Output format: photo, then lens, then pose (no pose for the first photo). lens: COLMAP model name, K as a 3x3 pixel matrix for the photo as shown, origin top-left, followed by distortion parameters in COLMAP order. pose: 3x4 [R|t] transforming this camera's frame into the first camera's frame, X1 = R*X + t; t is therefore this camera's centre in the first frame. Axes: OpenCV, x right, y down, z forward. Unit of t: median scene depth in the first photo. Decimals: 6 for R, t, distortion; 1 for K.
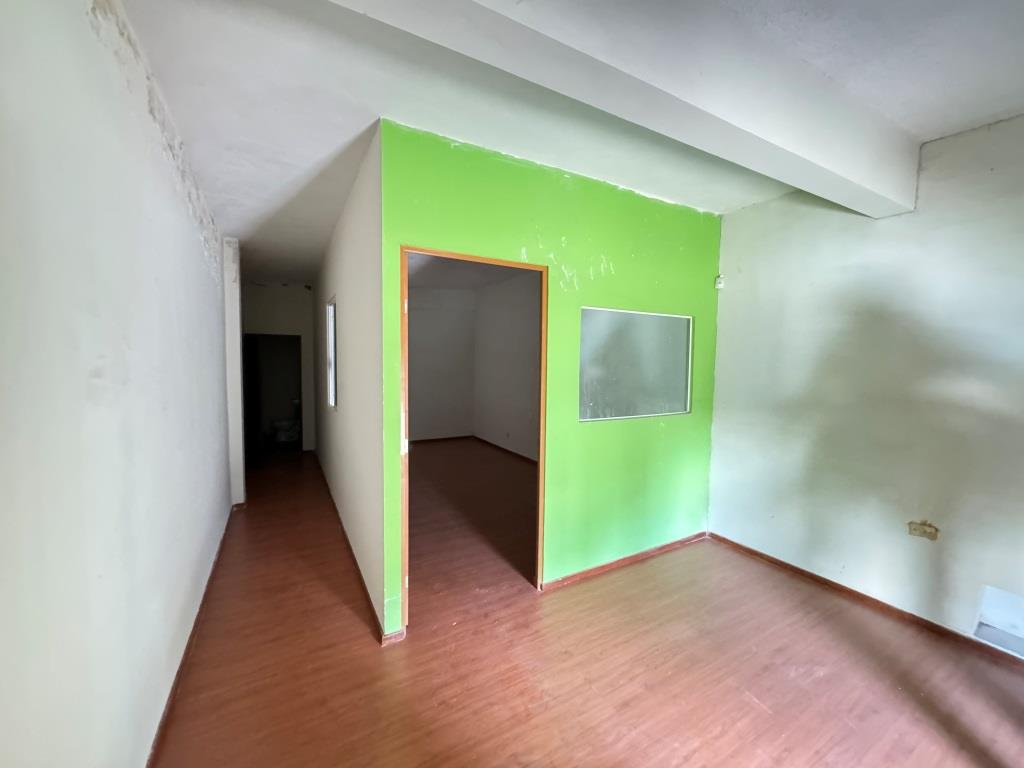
lens RADIAL K [[406.8, 0, 513.5], [0, 406.8, 383.5], [0, 0, 1]] dist [-0.002593, 0.000510]
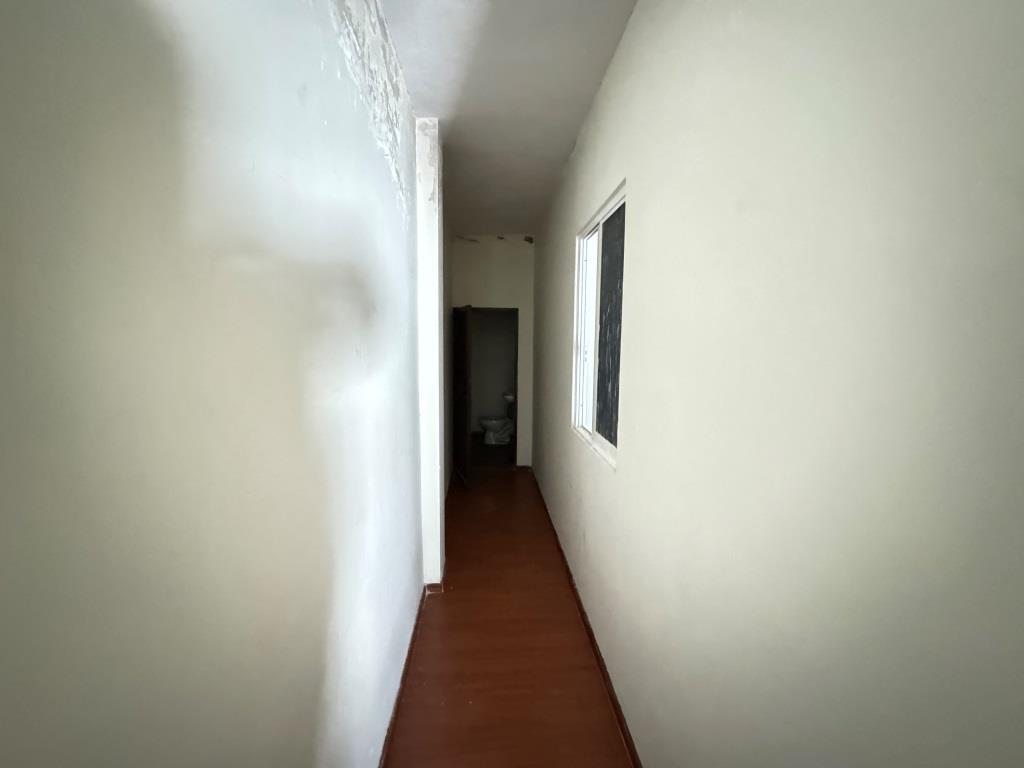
lens RADIAL K [[406.8, 0, 511.1], [0, 406.8, 385.4], [0, 0, 1]] dist [-0.002593, 0.000510]
pose [[0.896831, 0.048448, -0.439713, -0.514088], [-0.025968, 0.998036, 0.057003, -0.052501], [0.441611, -0.039703, 0.896328, 0.832421]]
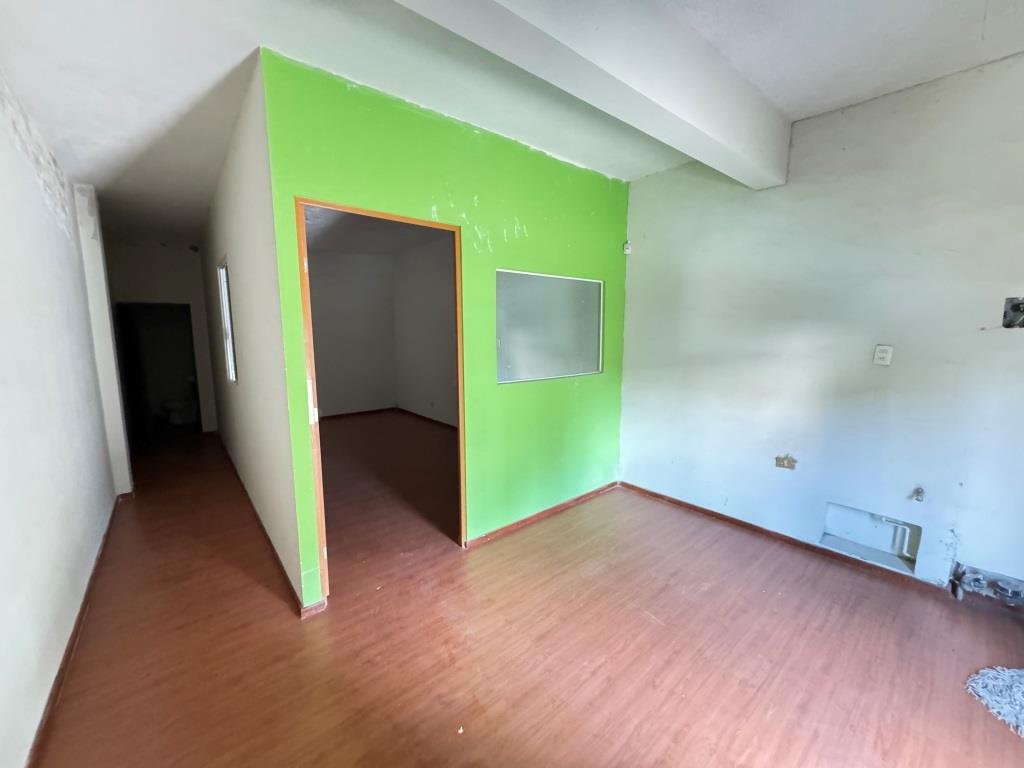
lens RADIAL K [[406.8, 0, 512.8], [0, 406.8, 383.0], [0, 0, 1]] dist [-0.002593, 0.000510]
pose [[0.984152, -0.039230, 0.172935, 0.023703], [0.026873, 0.996953, 0.073227, 0.018660], [-0.175281, -0.067419, 0.982207, -0.008691]]
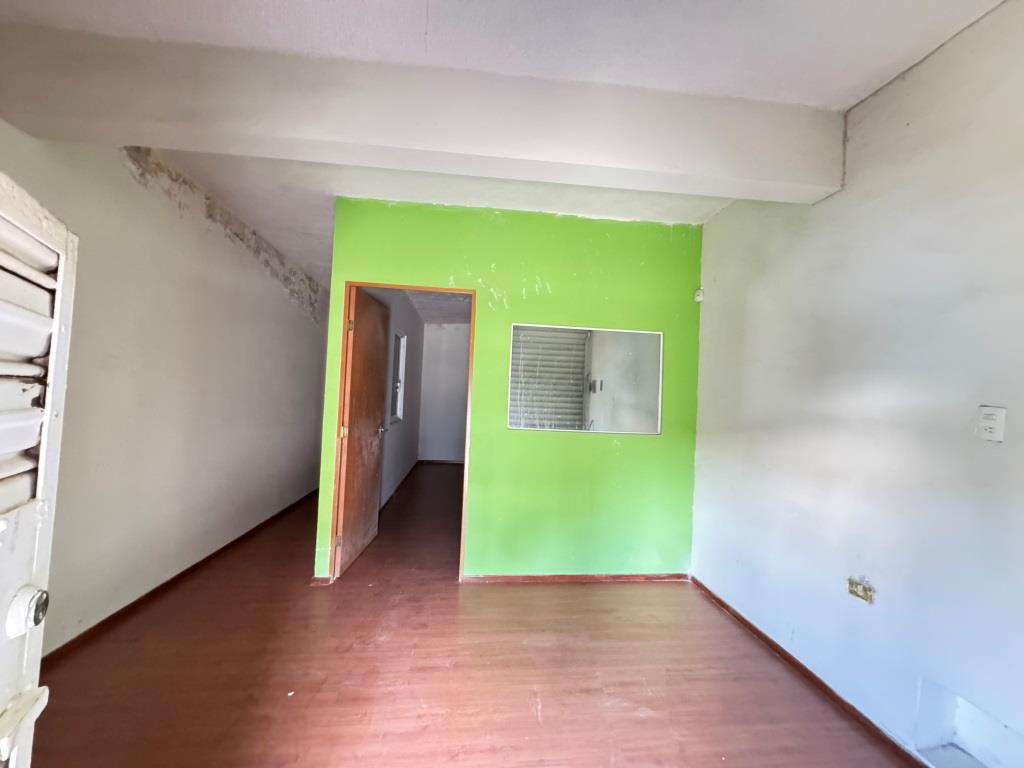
lens RADIAL K [[406.8, 0, 512.2], [0, 406.8, 383.7], [0, 0, 1]] dist [-0.002593, 0.000510]
pose [[0.915060, 0.014775, -0.403048, 0.619171], [-0.055507, 0.994433, -0.089565, 0.073062], [0.399481, 0.104329, 0.910786, 0.011842]]
